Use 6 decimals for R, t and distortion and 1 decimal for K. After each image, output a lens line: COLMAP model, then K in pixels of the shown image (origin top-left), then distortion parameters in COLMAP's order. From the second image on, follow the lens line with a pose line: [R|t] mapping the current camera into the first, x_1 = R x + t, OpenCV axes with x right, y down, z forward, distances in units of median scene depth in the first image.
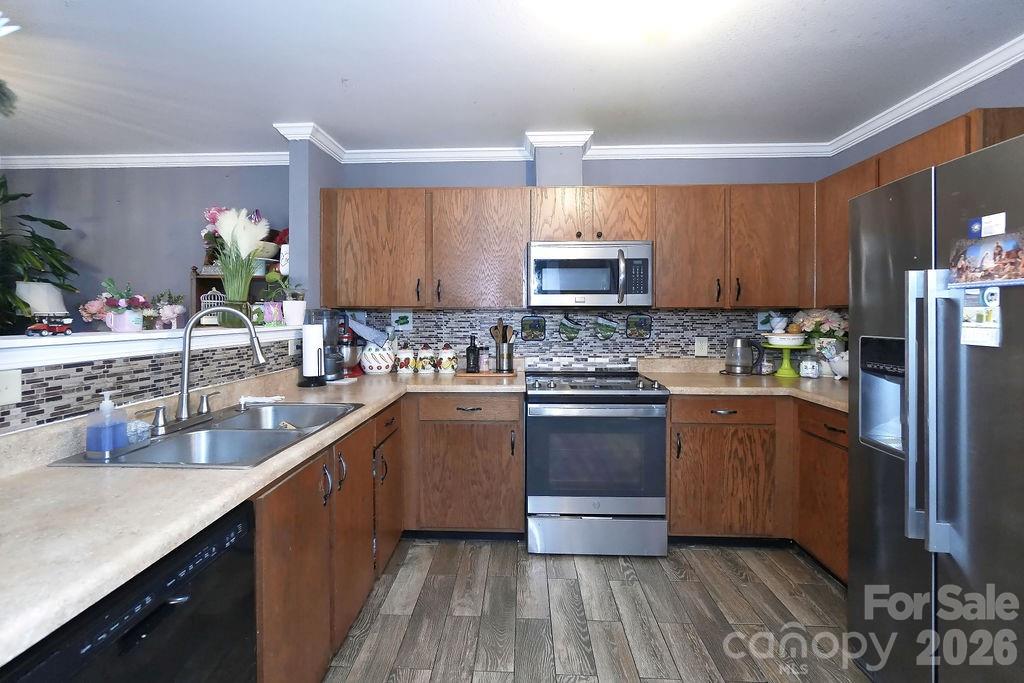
lens RADIAL K [[449.3, 0, 500.3], [0, 449.3, 311.8], [0, 0, 1]] dist [-0.003670, -0.000038]
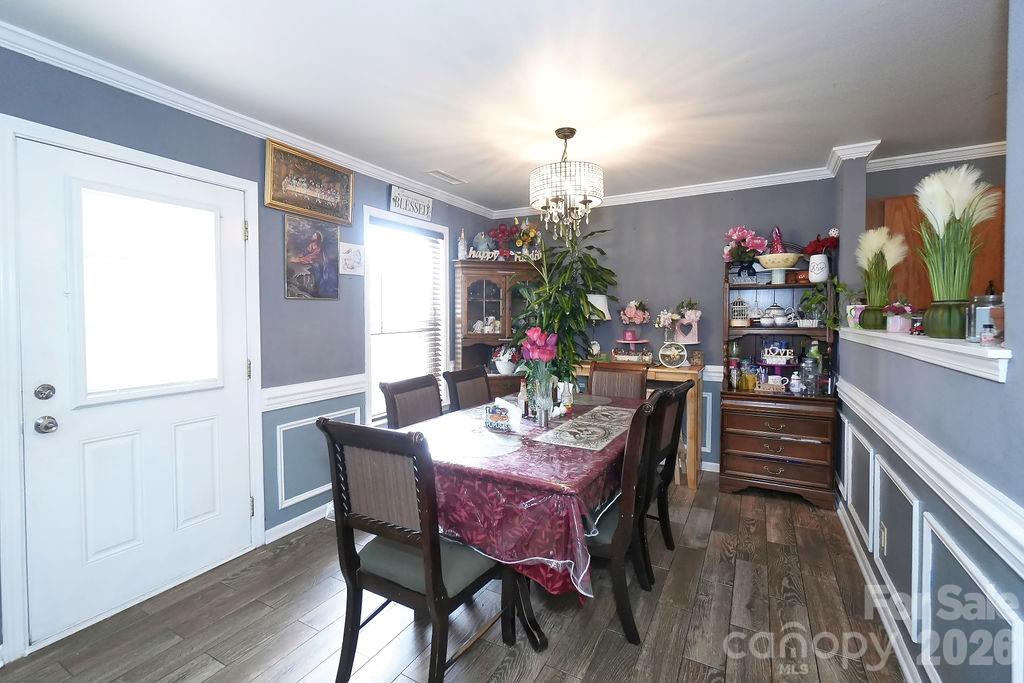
lens RADIAL K [[449.3, 0, 500.3], [0, 449.3, 311.8], [0, 0, 1]] dist [-0.003670, -0.000038]
pose [[0.893435, -0.010097, -0.449078, -0.710464], [0.009239, 0.999949, -0.004102, -0.011884], [0.449097, -0.000484, 0.893483, -0.355283]]
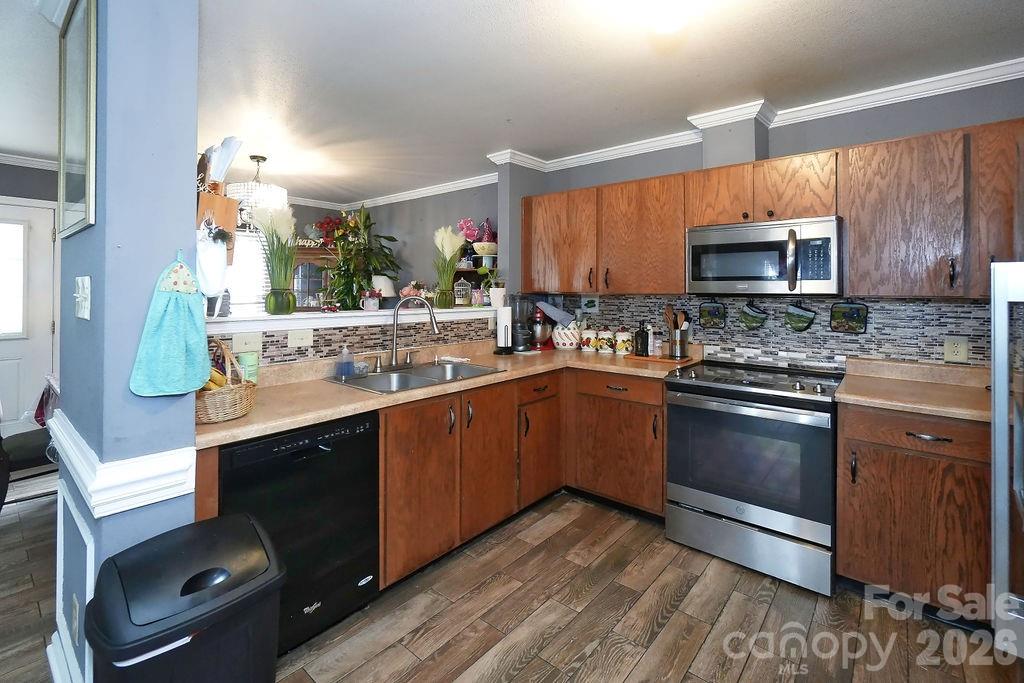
lens RADIAL K [[464.1, 0, 509.7], [0, 464.1, 280.0], [0, 0, 1]] dist [0.001452, 0.000543]
pose [[0.790888, -0.009480, -0.611887, 0.378036], [-0.000813, 0.999863, -0.016542, -0.024342], [0.611960, 0.013580, 0.790772, -0.045940]]
